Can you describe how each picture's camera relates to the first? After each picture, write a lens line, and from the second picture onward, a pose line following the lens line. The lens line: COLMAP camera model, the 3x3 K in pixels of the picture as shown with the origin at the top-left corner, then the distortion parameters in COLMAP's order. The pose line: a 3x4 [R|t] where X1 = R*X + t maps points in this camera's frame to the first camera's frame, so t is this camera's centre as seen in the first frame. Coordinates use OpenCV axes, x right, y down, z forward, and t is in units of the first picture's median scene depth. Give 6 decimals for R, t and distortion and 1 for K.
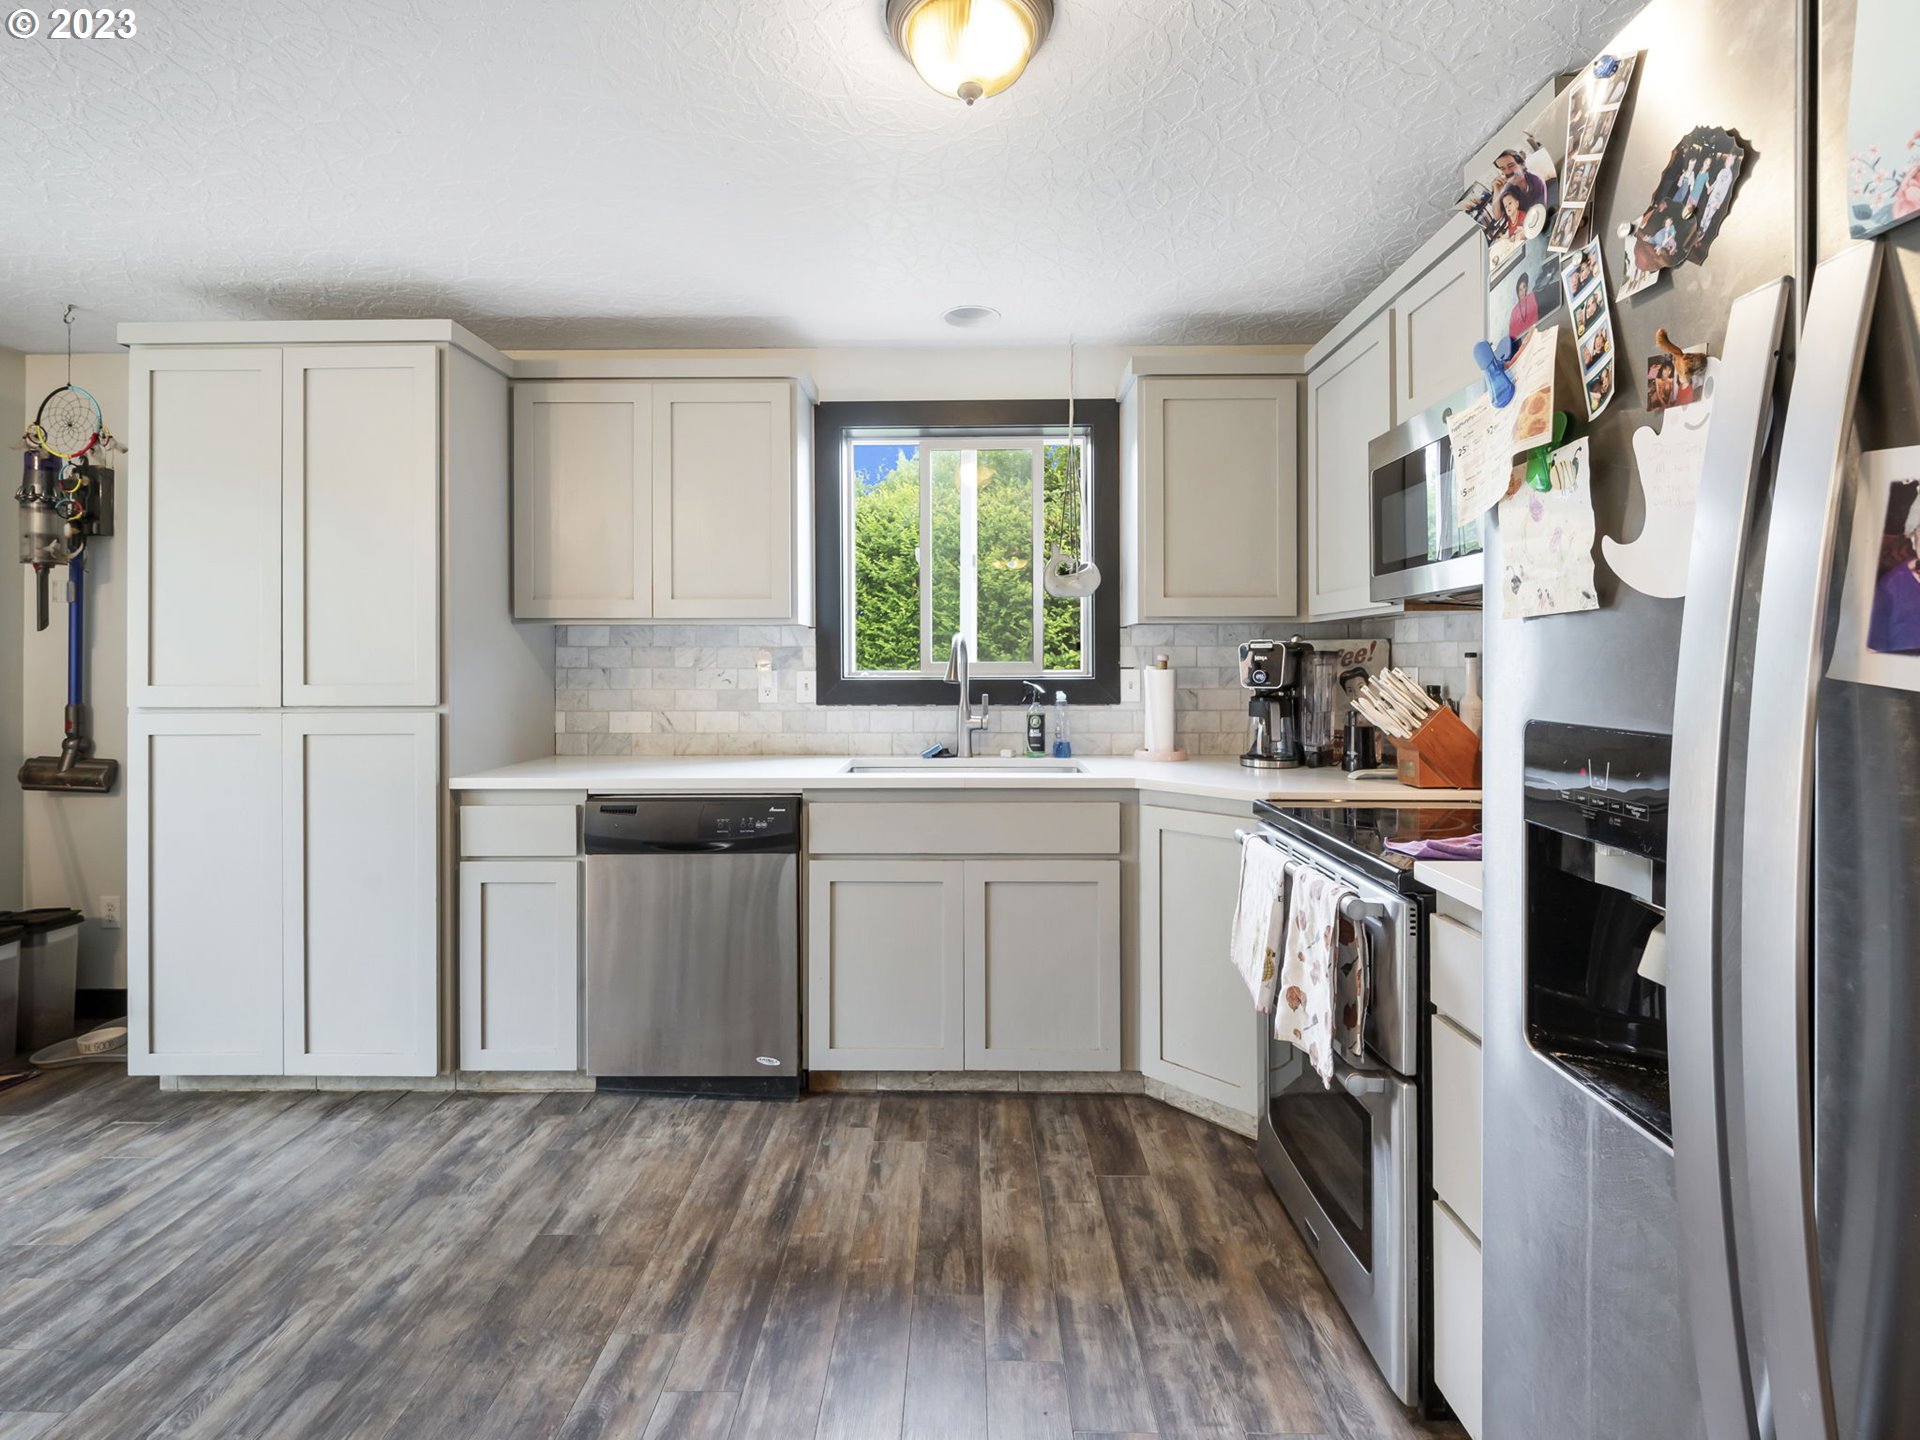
lens RADIAL K [[895.2, 0, 958.3], [0, 895.2, 660.2], [0, 0, 1]] dist [-0.001628, -0.000788]
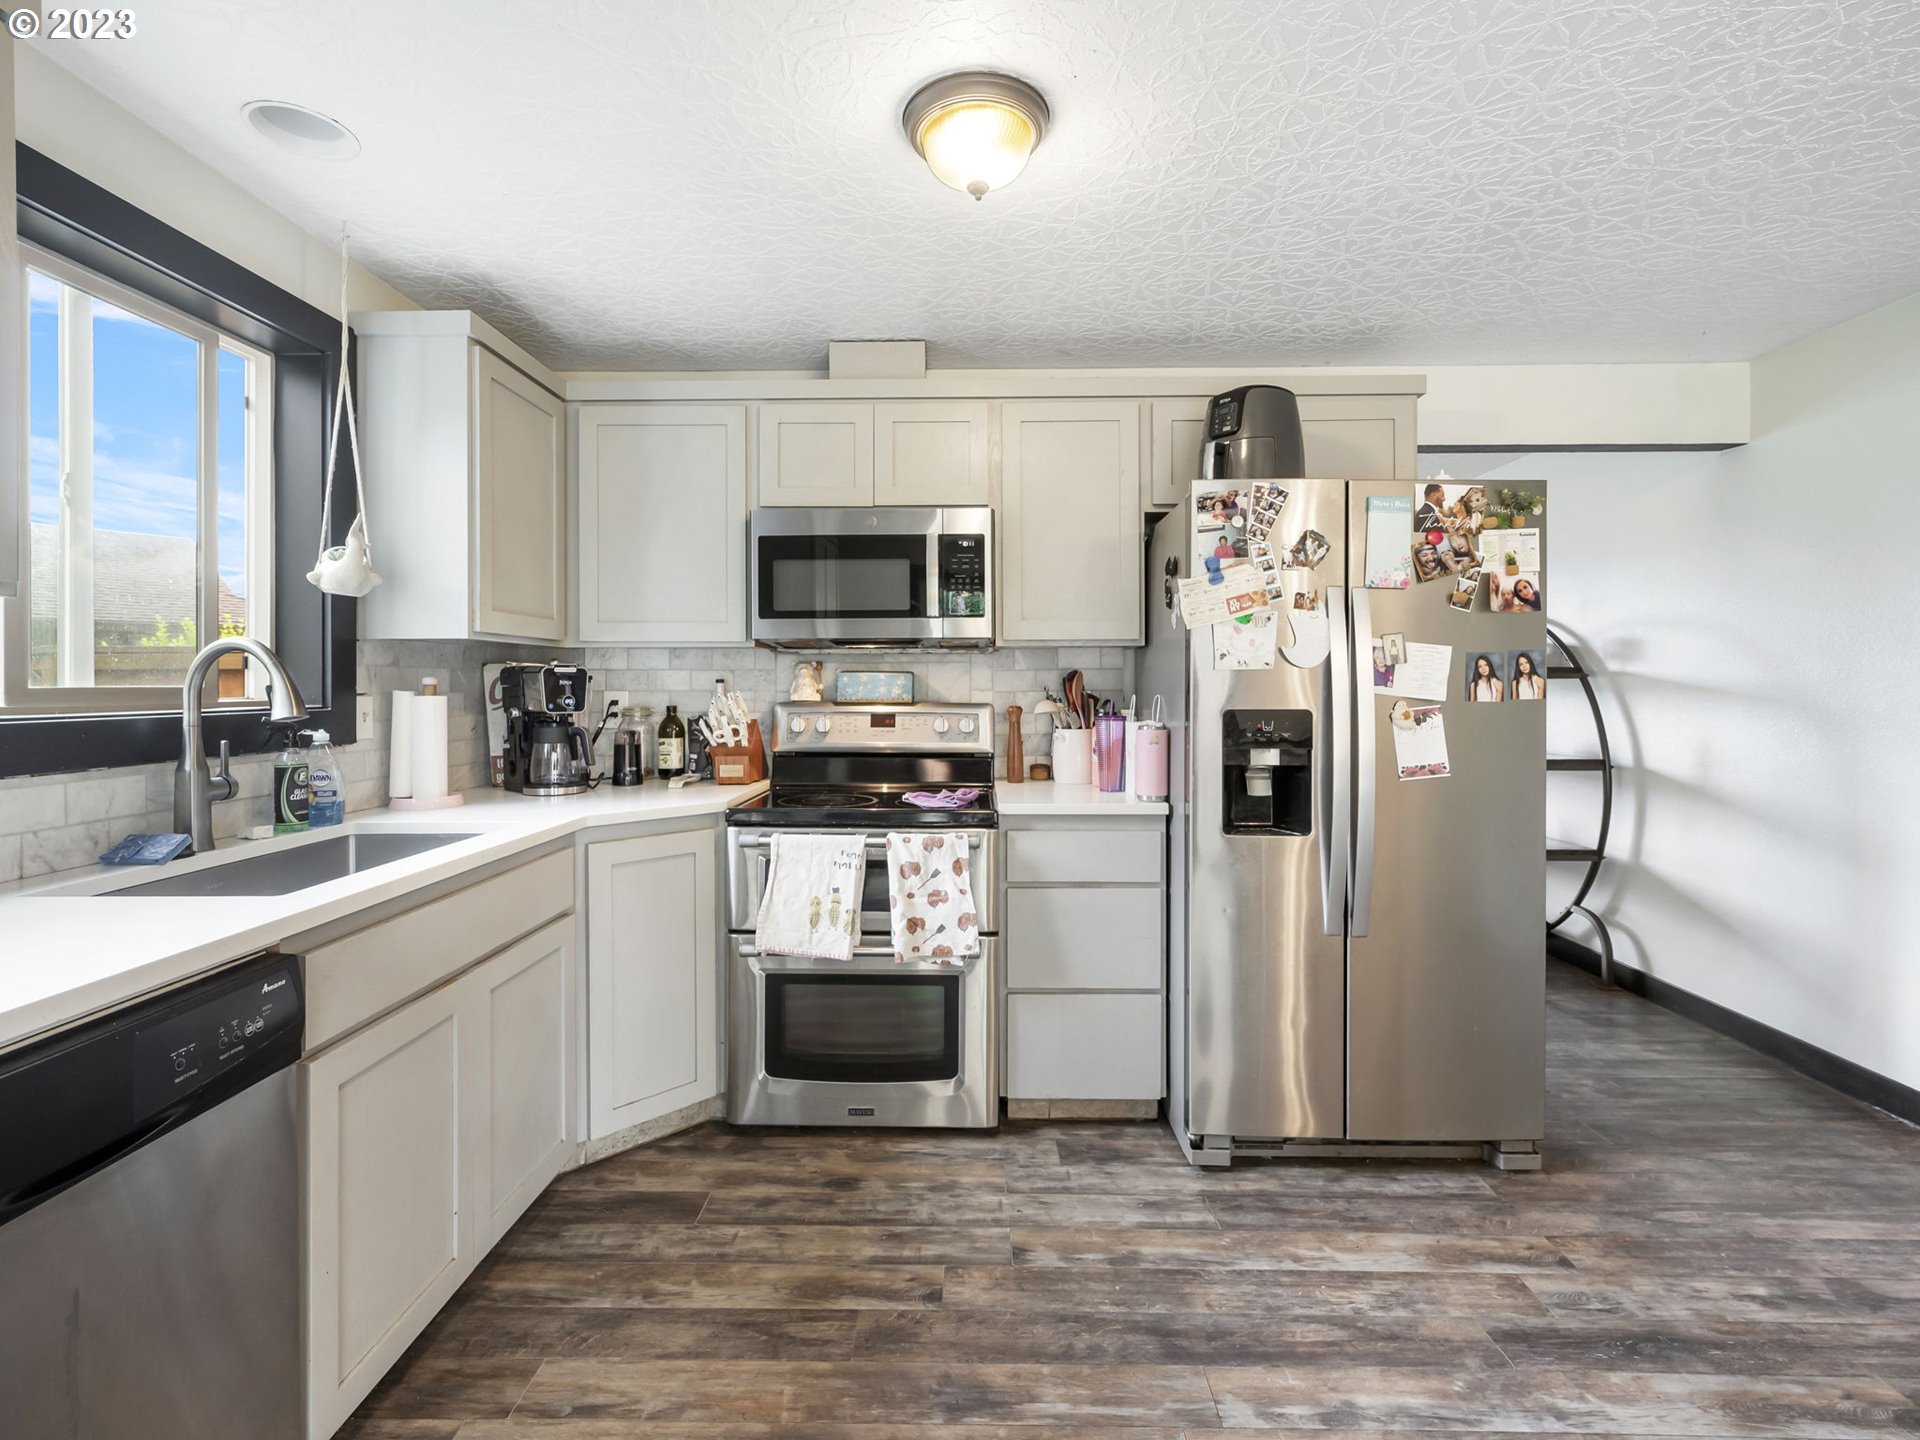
lens RADIAL K [[890.5, 0, 956.6], [0, 890.5, 686.4], [0, 0, 1]] dist [0.001392, -0.000924]
pose [[0.011229, -0.000050, 0.999937, -0.685646], [-0.001064, 0.999999, 0.000062, 0.001652], [-0.999936, -0.001064, 0.011229, 0.613410]]
